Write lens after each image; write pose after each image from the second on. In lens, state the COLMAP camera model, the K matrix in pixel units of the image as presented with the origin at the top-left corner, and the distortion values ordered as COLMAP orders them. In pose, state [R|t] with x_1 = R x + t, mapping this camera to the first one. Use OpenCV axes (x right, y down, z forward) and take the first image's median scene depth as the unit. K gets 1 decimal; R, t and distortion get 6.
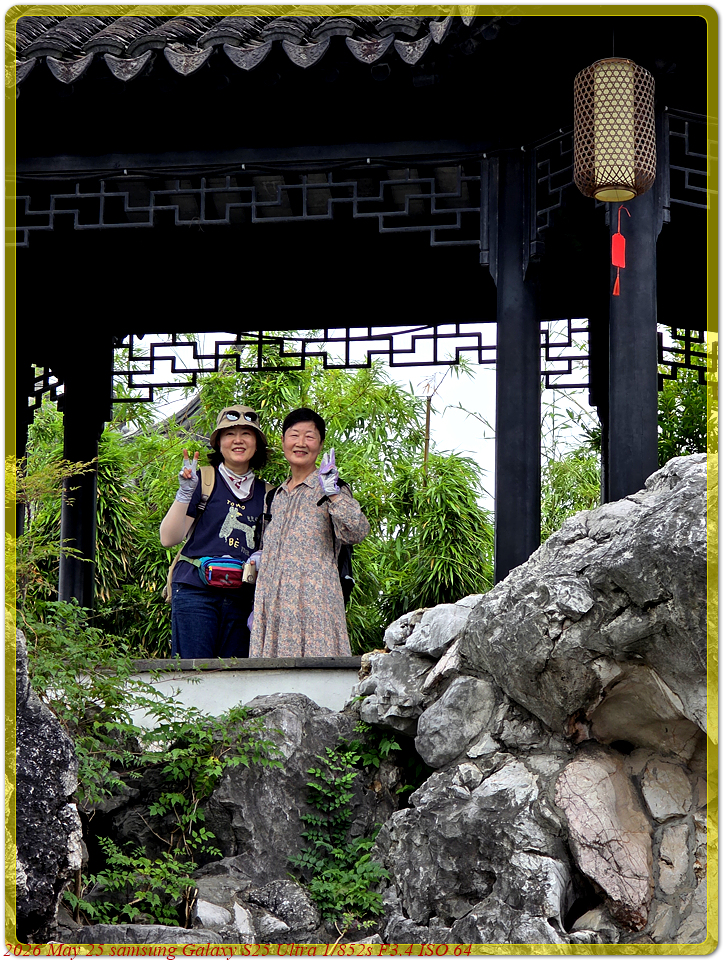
lens RADIAL K [[3842.1, 0, 361.7], [0, 3842.1, 475.9], [0, 0, 1]] dist [0.344399, 0.000000]
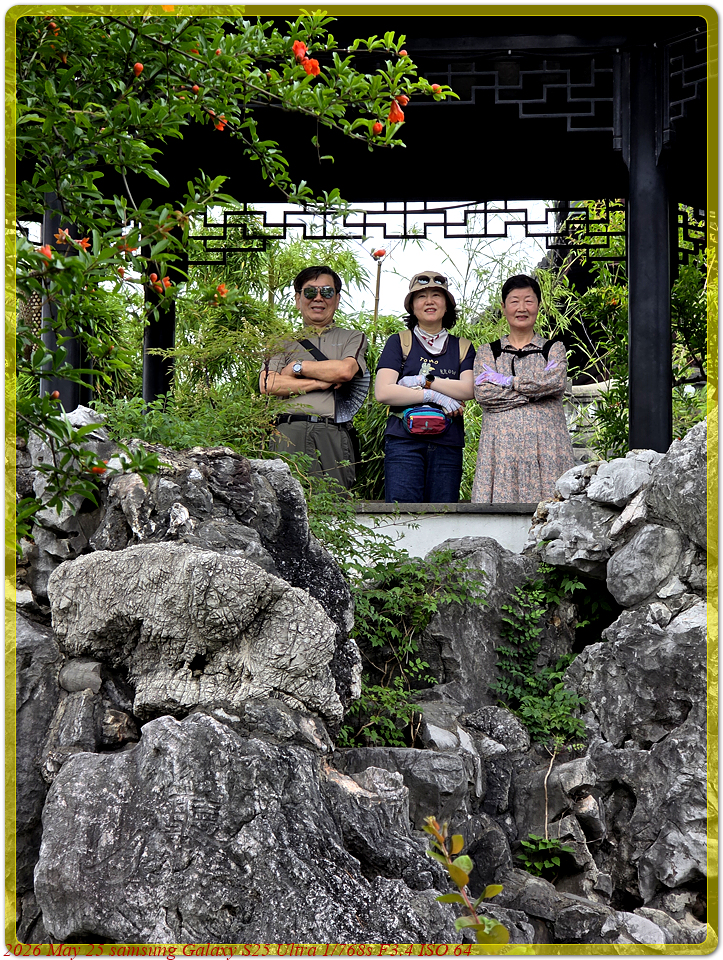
lens RADIAL K [[3255.8, 0, 361.4], [0, 3255.8, 483.7], [0, 0, 1]] dist [0.256383, 0.000000]
pose [[0.992290, 0.013340, 0.123218, -0.171105], [-0.019547, 0.998593, 0.049303, -0.004325], [-0.122386, -0.051332, 0.991154, 0.078742]]
